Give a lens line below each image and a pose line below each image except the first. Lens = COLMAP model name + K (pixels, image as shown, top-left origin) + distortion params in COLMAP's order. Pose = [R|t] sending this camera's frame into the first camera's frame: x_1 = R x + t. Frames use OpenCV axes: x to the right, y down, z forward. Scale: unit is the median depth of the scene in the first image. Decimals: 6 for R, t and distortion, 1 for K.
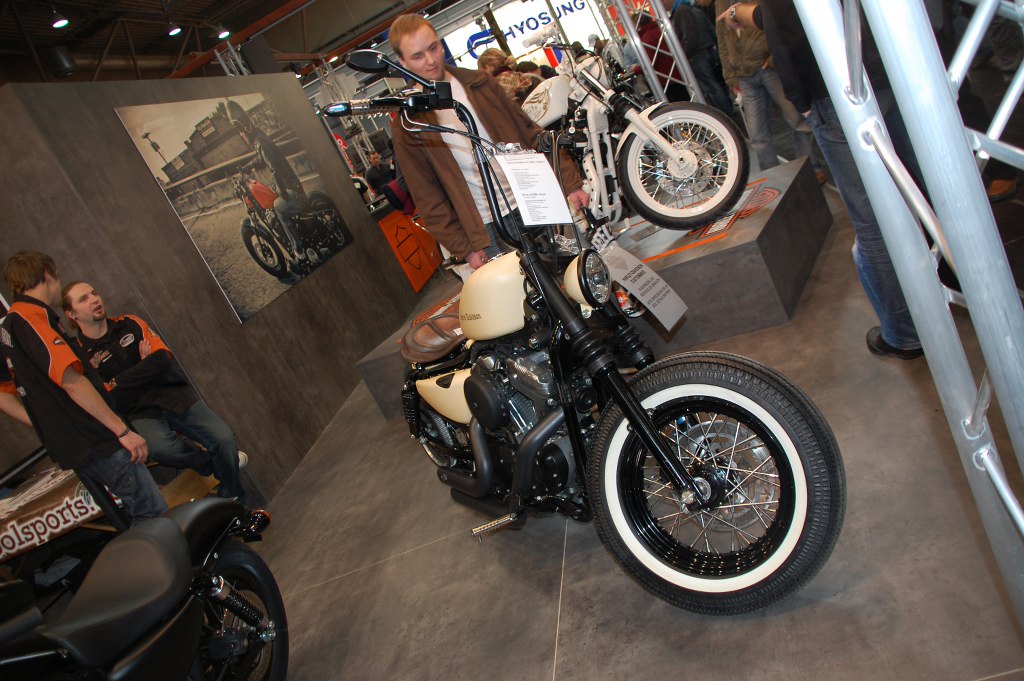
lens RADIAL K [[816.2, 0, 515.6], [0, 816.2, 334.0], [0, 0, 1]] dist [-0.182890, 0.187812]
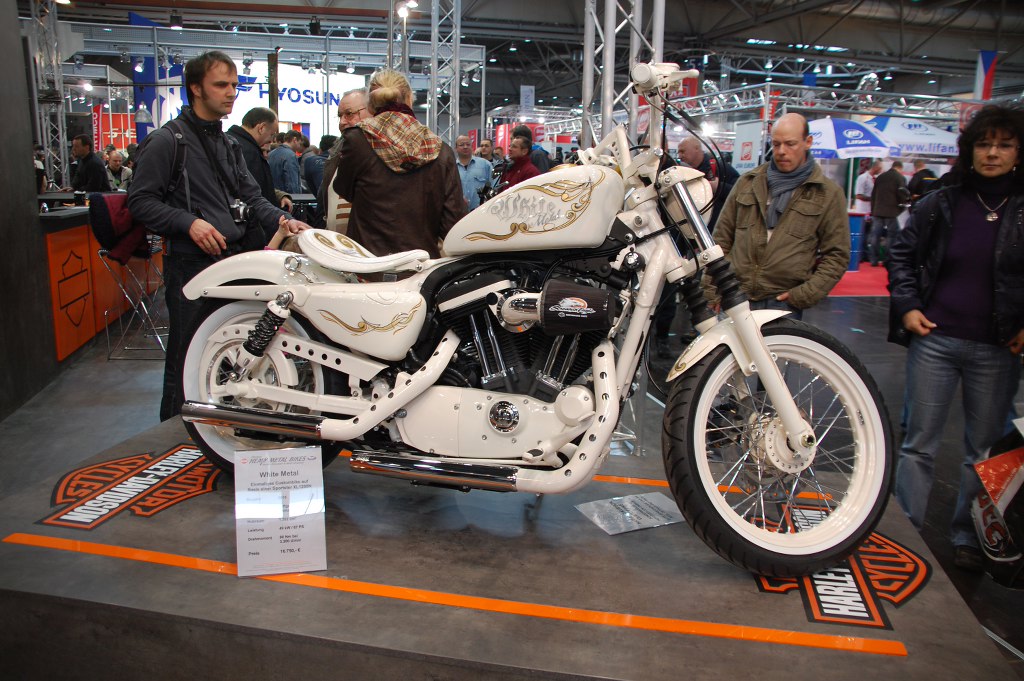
lens RADIAL K [[816.2, 0, 515.6], [0, 816.2, 334.0], [0, 0, 1]] dist [-0.182890, 0.187812]
pose [[0.828983, 0.395523, 0.395410, -0.111607], [-0.329612, 0.916689, -0.225915, -0.072685], [-0.451823, 0.056947, 0.890288, 0.438600]]
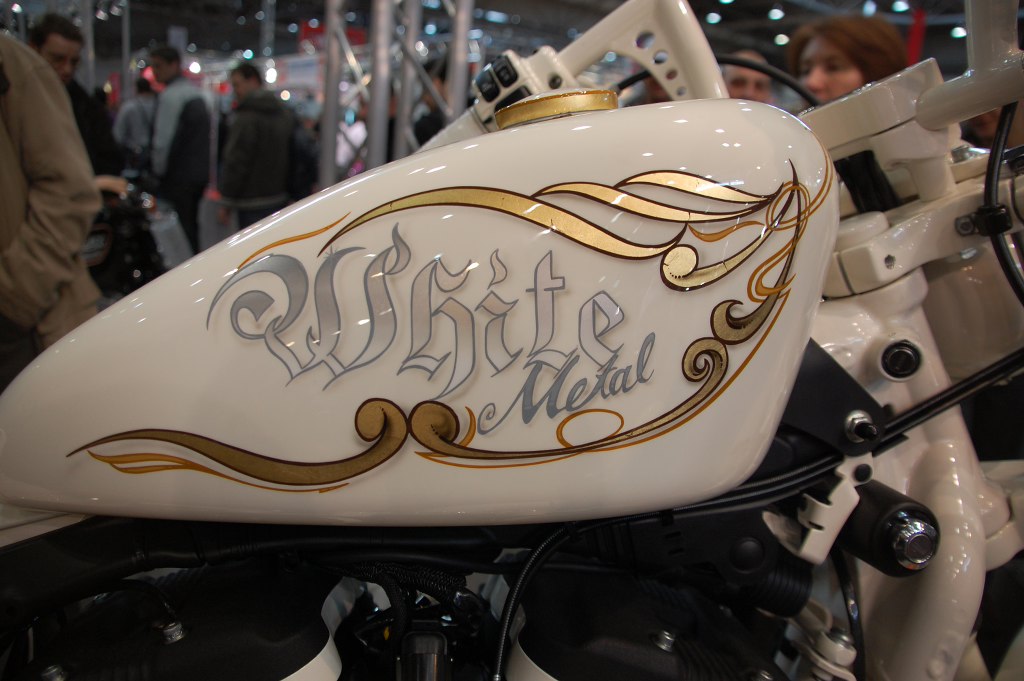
lens RADIAL K [[816.2, 0, 515.6], [0, 816.2, 334.0], [0, 0, 1]] dist [-0.182890, 0.187812]
pose [[0.600684, 0.329503, 0.728428, -0.031020], [-0.188842, 0.943814, -0.271208, -0.188483], [-0.776864, 0.025352, 0.629158, 0.707879]]
